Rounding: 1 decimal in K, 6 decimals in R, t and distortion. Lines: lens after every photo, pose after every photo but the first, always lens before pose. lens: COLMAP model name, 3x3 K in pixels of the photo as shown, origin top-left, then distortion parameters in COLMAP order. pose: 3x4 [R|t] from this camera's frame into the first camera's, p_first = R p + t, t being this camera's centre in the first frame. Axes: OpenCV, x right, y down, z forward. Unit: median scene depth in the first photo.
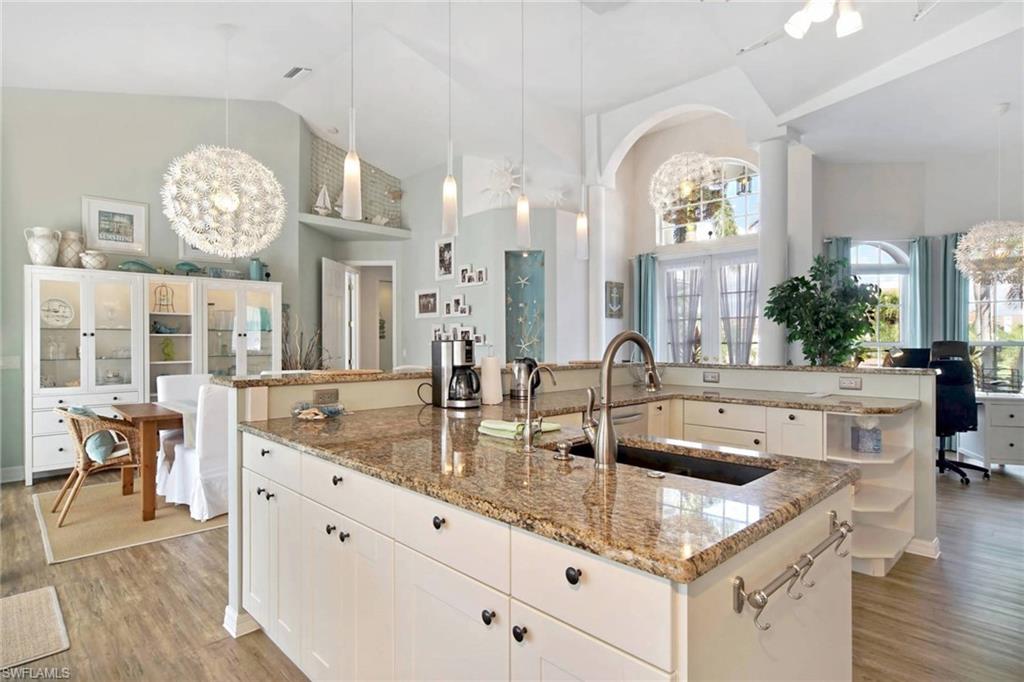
lens RADIAL K [[554.6, 0, 514.5], [0, 554.6, 345.8], [0, 0, 1]] dist [-0.000975, -0.000154]
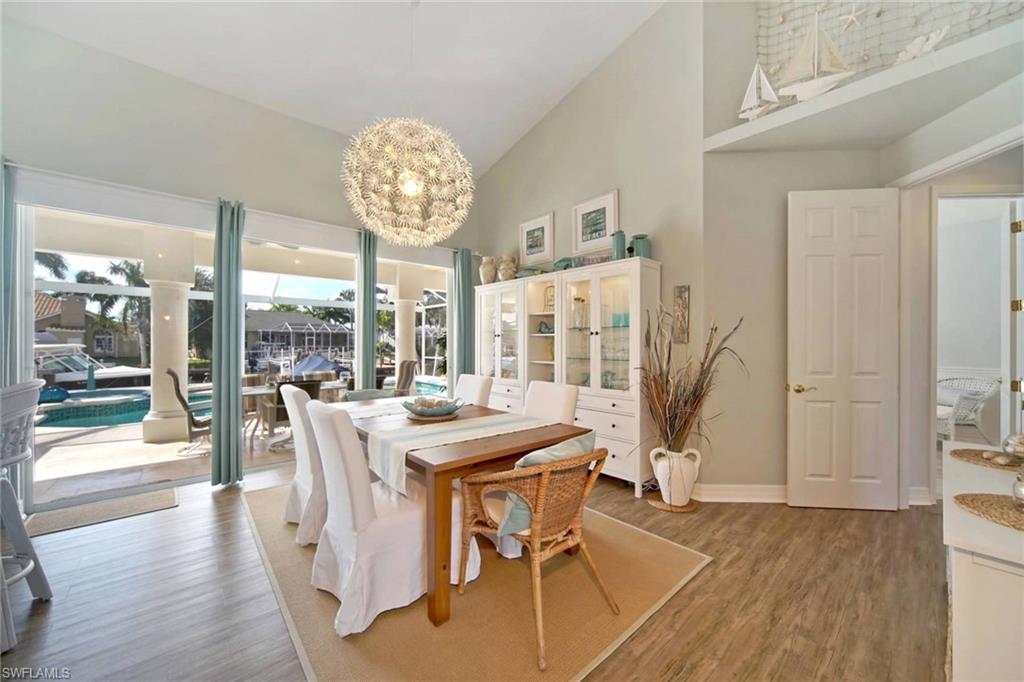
lens RADIAL K [[377.2, 0, 518.4], [0, 377.2, 341.7], [0, 0, 1]] dist [-0.000311, -0.000112]
pose [[-0.006445, 0.005280, -0.999965, 0.063000], [0.009030, 0.999946, 0.005222, -0.009809], [0.999938, -0.008996, -0.006492, 0.929311]]
